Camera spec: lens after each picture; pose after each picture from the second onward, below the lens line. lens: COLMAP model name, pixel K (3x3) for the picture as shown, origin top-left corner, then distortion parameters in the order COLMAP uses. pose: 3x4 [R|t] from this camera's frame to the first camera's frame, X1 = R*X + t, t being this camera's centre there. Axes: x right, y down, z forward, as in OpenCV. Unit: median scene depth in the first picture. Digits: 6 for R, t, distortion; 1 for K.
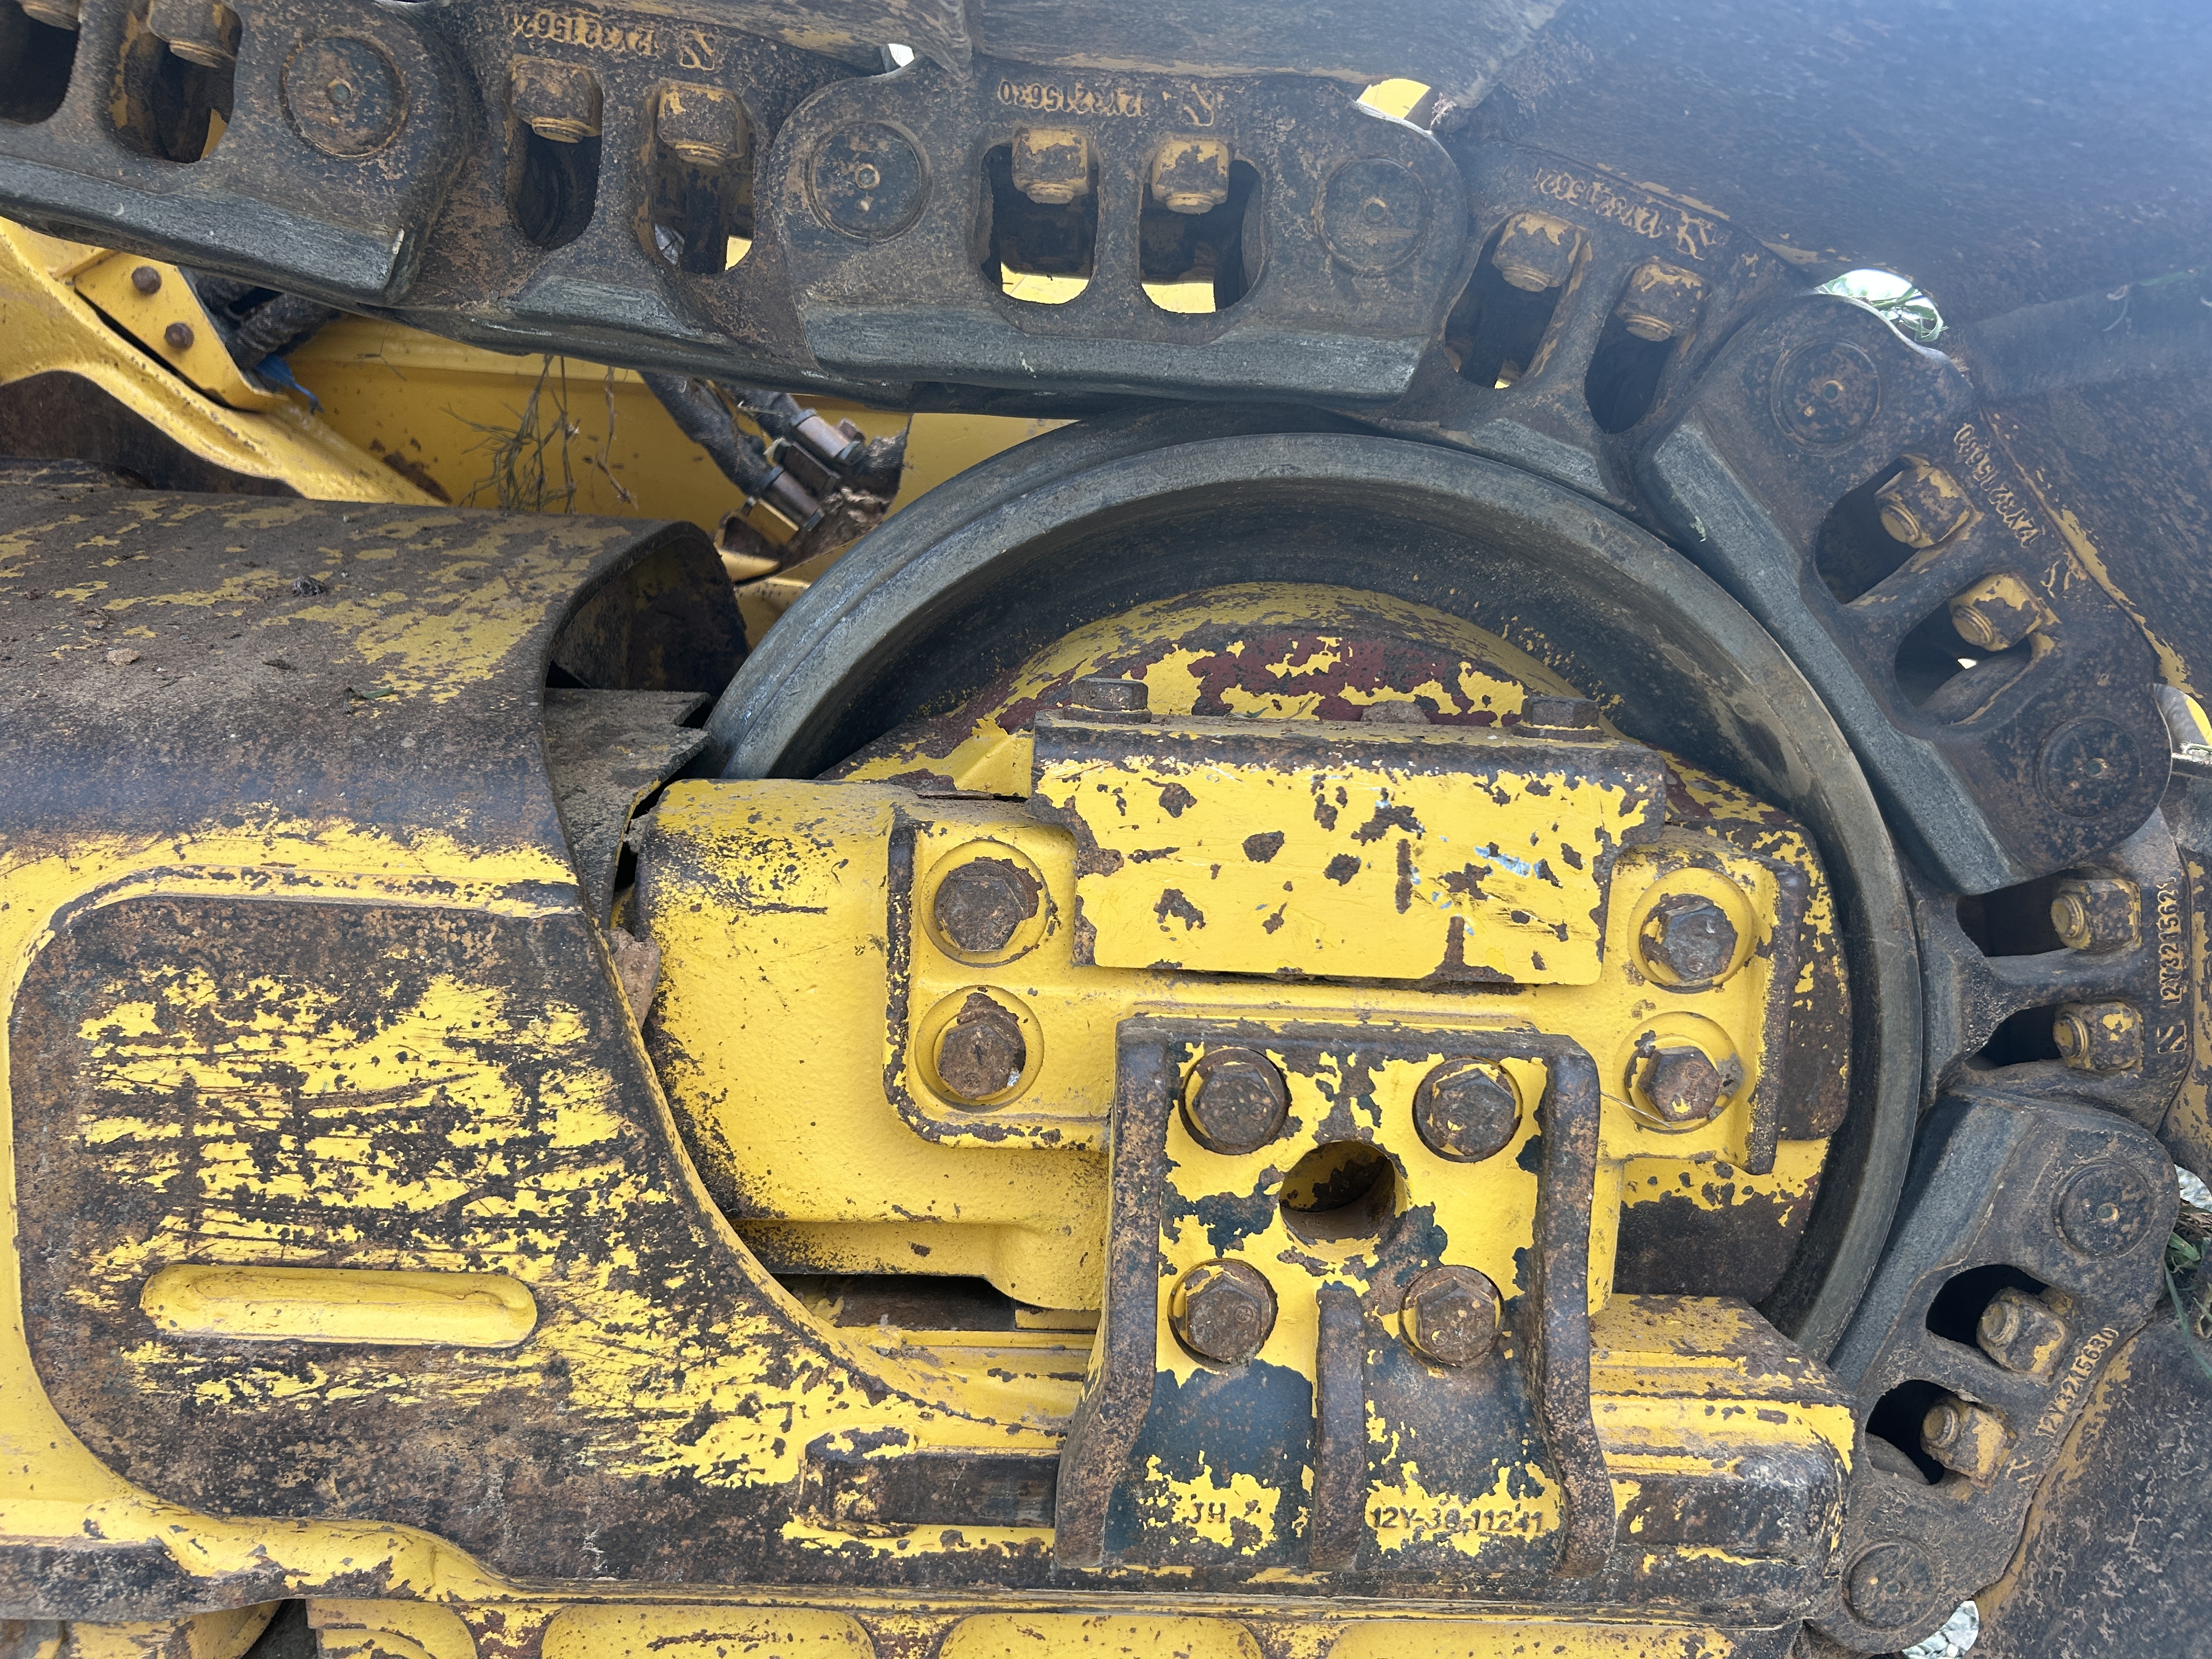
lens RADIAL K [[1662.4, 0, 1118.2], [0, 1662.4, 832.0], [0, 0, 1]] dist [0.068309, -0.081372]
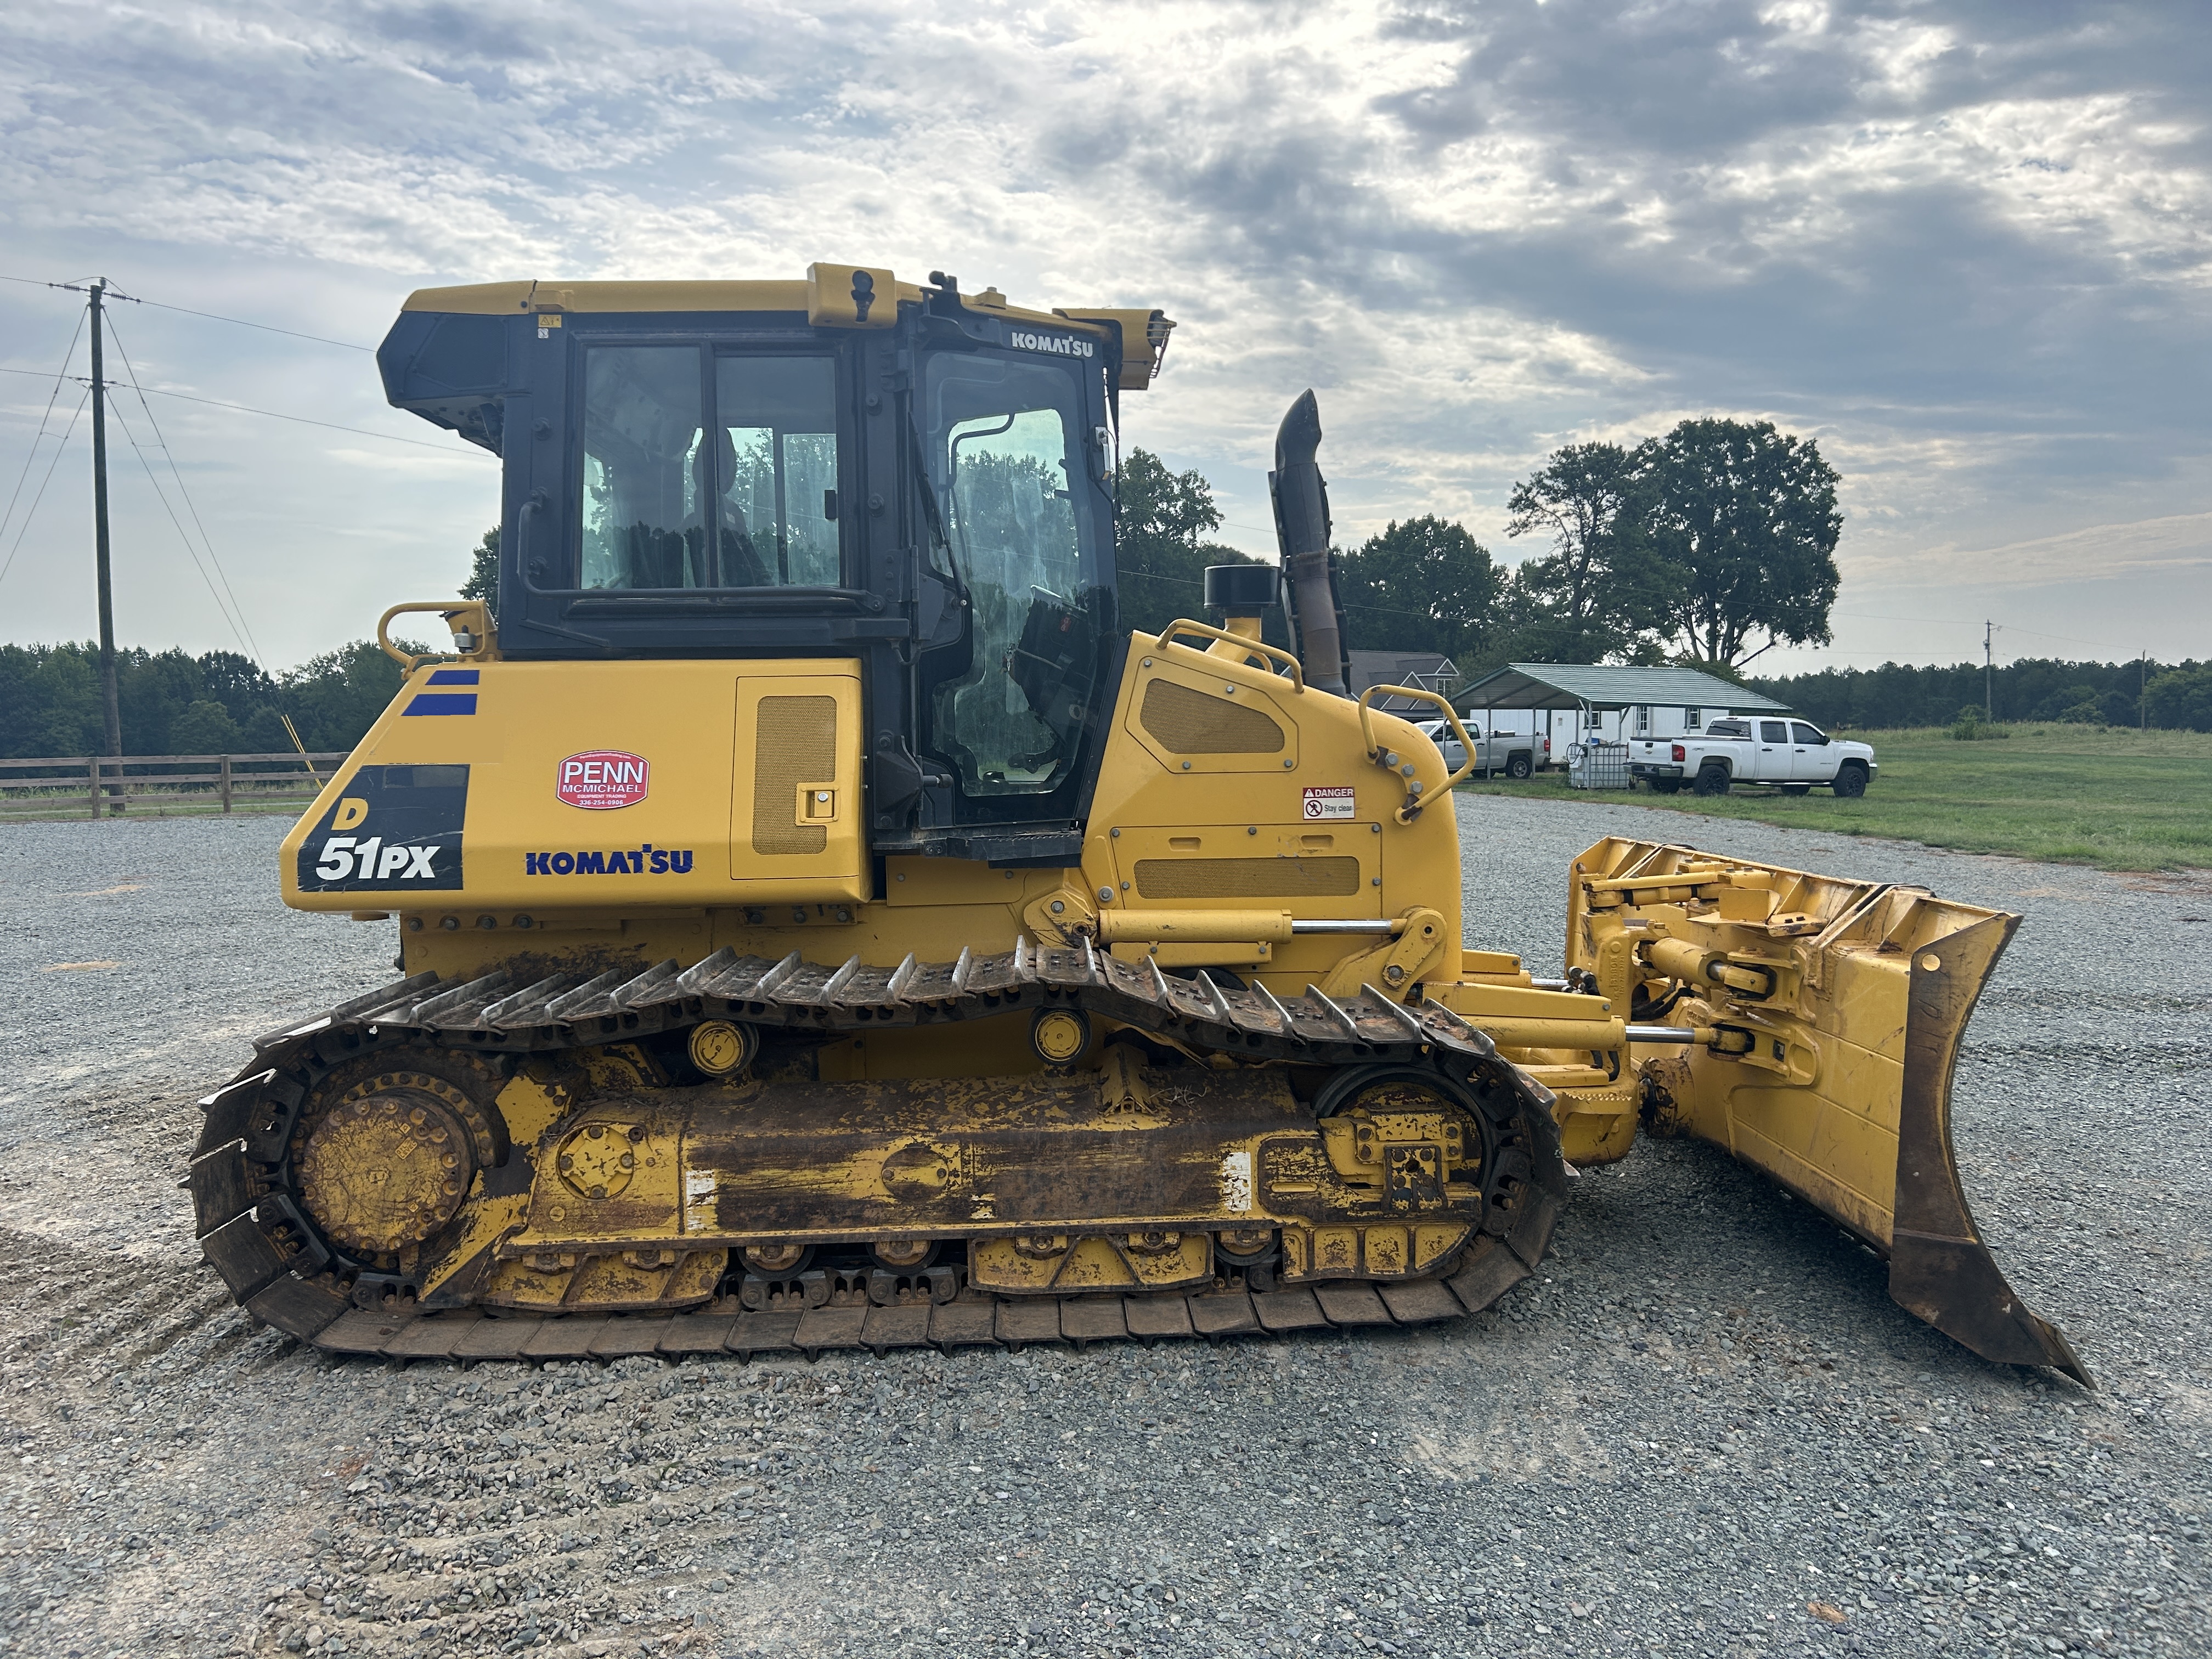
lens RADIAL K [[1662.4, 0, 1075.8], [0, 1662.4, 796.4], [0, 0, 1]] dist [0.068309, -0.081372]
pose [[0.997338, -0.072136, -0.010692, -1.294060], [0.070340, 0.990285, -0.119951, -0.714706], [0.019240, 0.118879, 0.992722, -7.390560]]
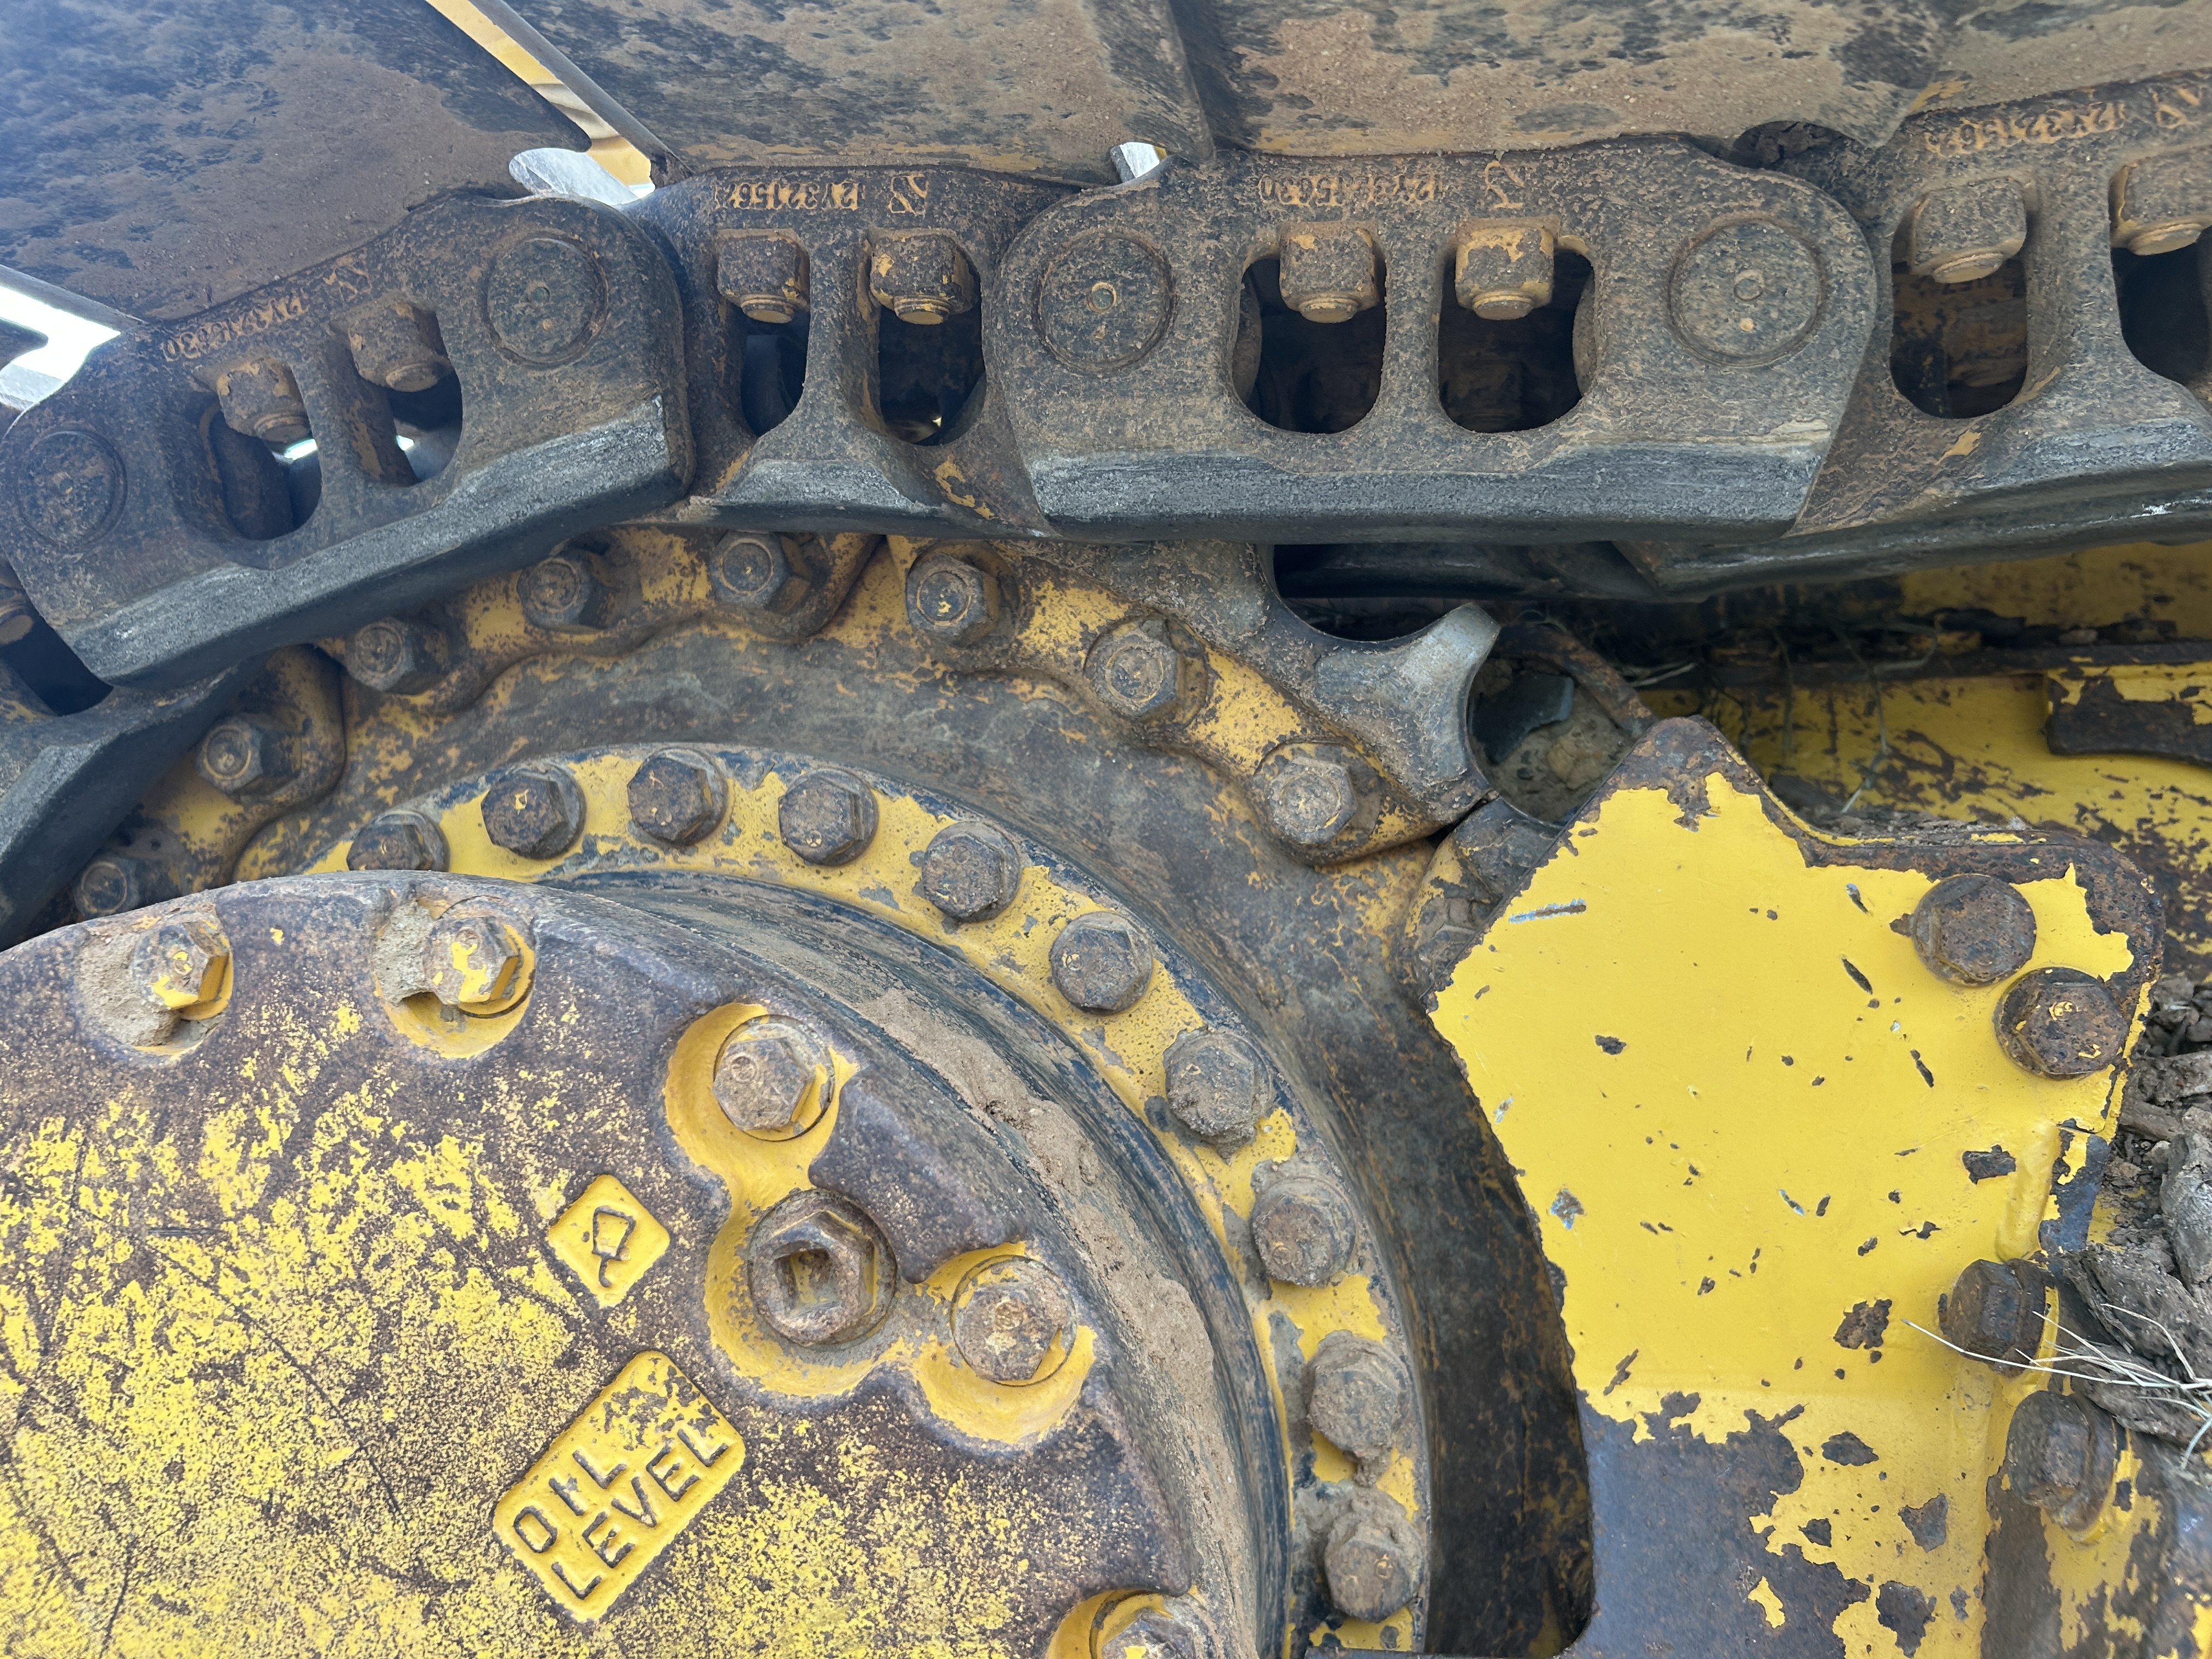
lens RADIAL K [[1662.4, 0, 1100.2], [0, 1662.4, 832.7], [0, 0, 1]] dist [0.068309, -0.081372]
pose [[0.972895, -0.074459, -0.218934, -4.321521], [0.040915, 0.987233, -0.153938, -0.384224], [0.227600, 0.140807, 0.963520, 0.029214]]
